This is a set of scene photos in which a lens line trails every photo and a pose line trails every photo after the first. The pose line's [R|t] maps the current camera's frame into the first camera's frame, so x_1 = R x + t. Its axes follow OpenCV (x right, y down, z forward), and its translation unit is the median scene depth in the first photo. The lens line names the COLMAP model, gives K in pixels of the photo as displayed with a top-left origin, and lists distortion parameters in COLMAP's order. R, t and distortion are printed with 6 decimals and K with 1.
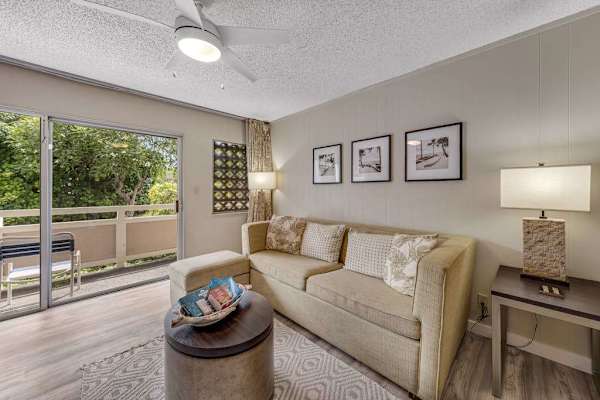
lens RADIAL K [[221.9, 0, 327.2], [0, 221.9, 191.0], [0, 0, 1]] dist [0.006574, -0.000065]
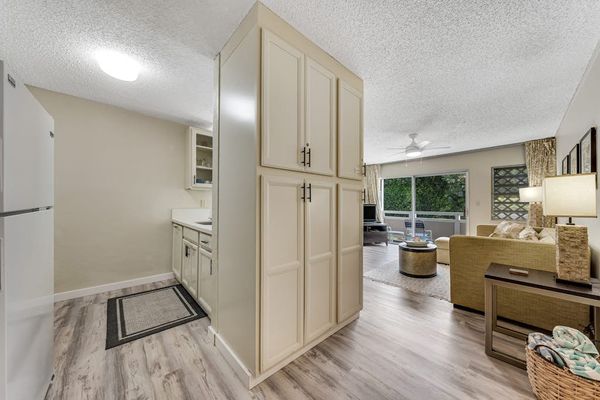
lens RADIAL K [[204.7, 0, 300.7], [0, 204.7, 203.2], [0, 0, 1]] dist [0.000368, 0.000183]
pose [[-0.087488, -0.007816, -0.996135, 1.320460], [-0.007768, 0.999944, -0.007164, 0.023176], [0.996135, 0.007111, -0.087544, -0.136867]]
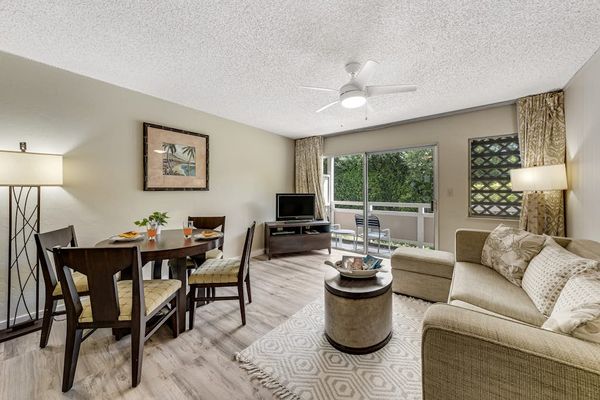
lens RADIAL K [[221.9, 0, 300.8], [0, 221.9, 189.6], [0, 0, 1]] dist [0.006574, -0.000065]
pose [[0.085250, -0.009492, -0.996314, 0.559787], [-0.004423, 0.999941, -0.009905, -0.002153], [0.996350, 0.005251, 0.085203, 0.298160]]
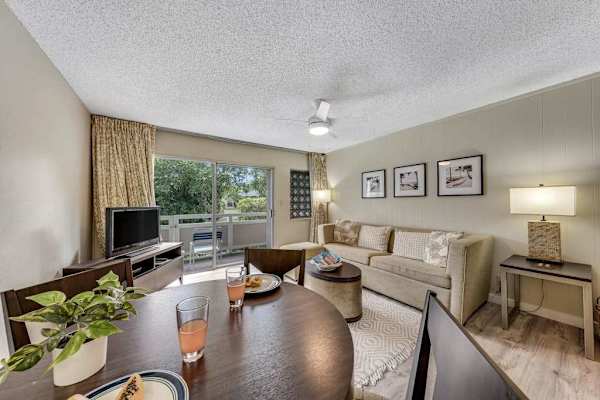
lens RADIAL K [[204.7, 0, 302.5], [0, 204.7, 200.9], [0, 0, 1]] dist [0.000368, 0.000183]
pose [[0.974243, -0.007360, -0.225382, -0.189005], [0.004824, 0.999919, -0.011803, -0.002108], [0.225451, 0.010412, 0.974199, -0.452077]]
